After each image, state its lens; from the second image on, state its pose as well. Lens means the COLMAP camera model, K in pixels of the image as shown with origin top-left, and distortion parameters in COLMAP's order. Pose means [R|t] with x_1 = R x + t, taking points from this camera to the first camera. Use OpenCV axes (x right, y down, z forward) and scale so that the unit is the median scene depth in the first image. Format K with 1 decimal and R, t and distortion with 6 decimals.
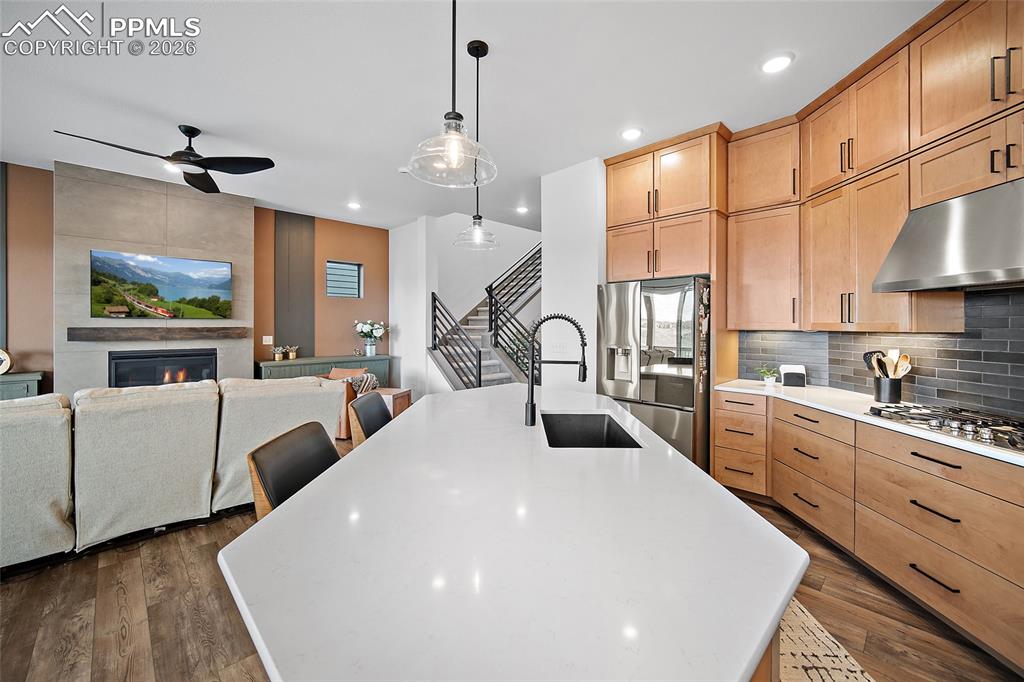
lens RADIAL K [[404.0, 0, 519.7], [0, 404.0, 326.2], [0, 0, 1]] dist [-0.000239, -0.000613]
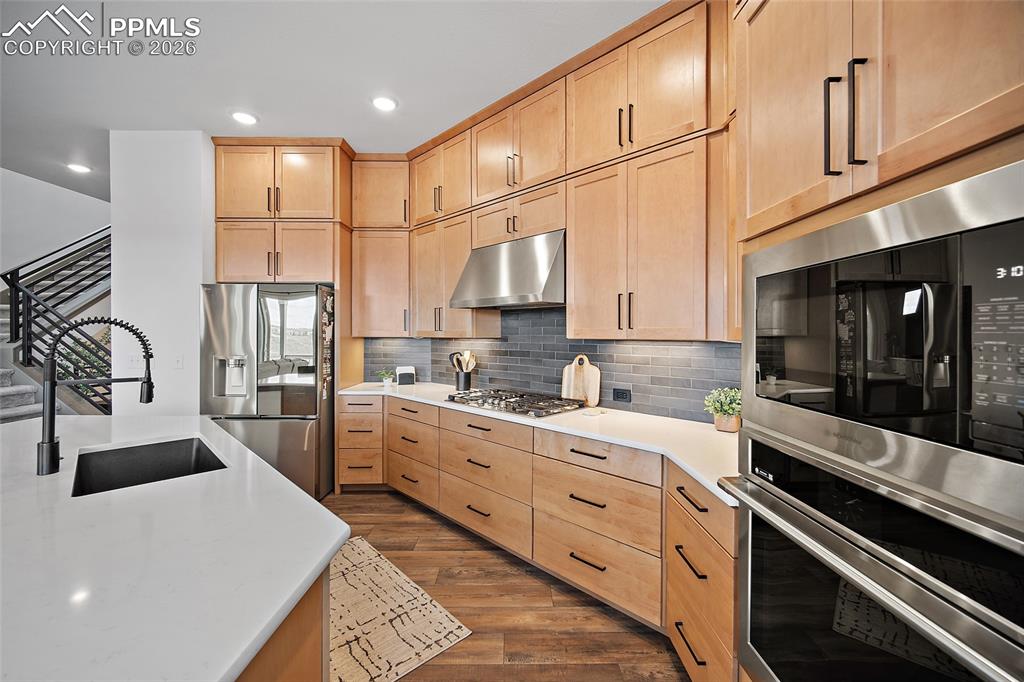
lens RADIAL K [[404.0, 0, 511.2], [0, 404.0, 334.8], [0, 0, 1]] dist [-0.000239, -0.000613]
pose [[0.702708, -0.002749, 0.711473, 0.063272], [0.001366, 0.999996, 0.002515, 0.001106], [-0.711477, -0.000796, 0.702709, -0.050986]]
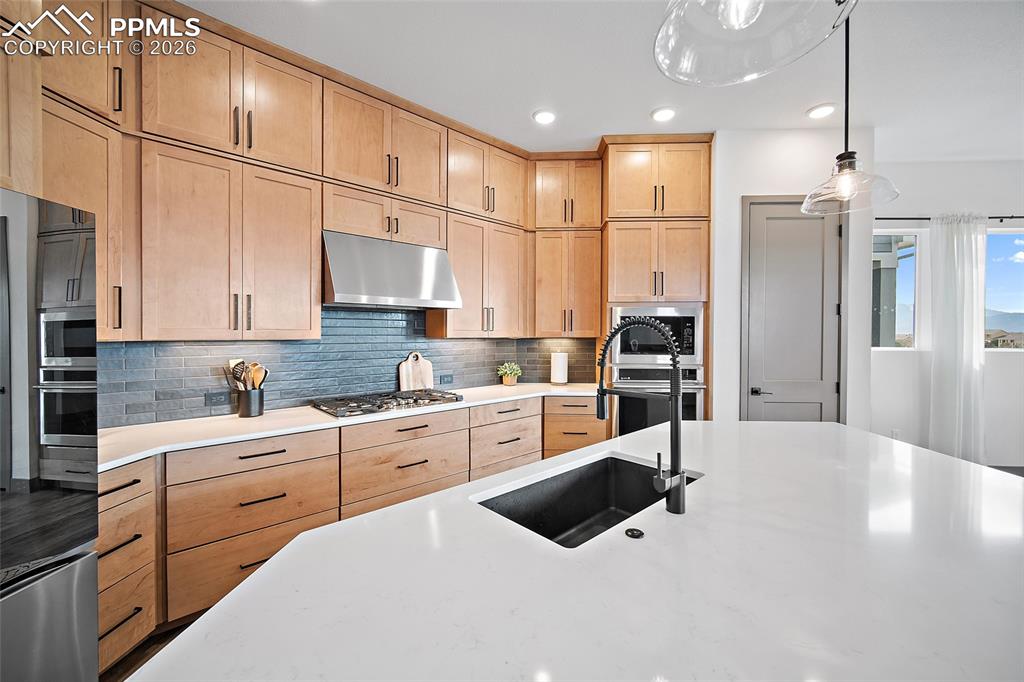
lens RADIAL K [[404.0, 0, 514.1], [0, 404.0, 336.9], [0, 0, 1]] dist [-0.000239, -0.000613]
pose [[-0.676622, -0.006107, 0.736305, -0.163477], [-0.000475, 0.999969, 0.007856, 0.000020], [-0.736330, 0.004966, -0.676604, 1.082572]]
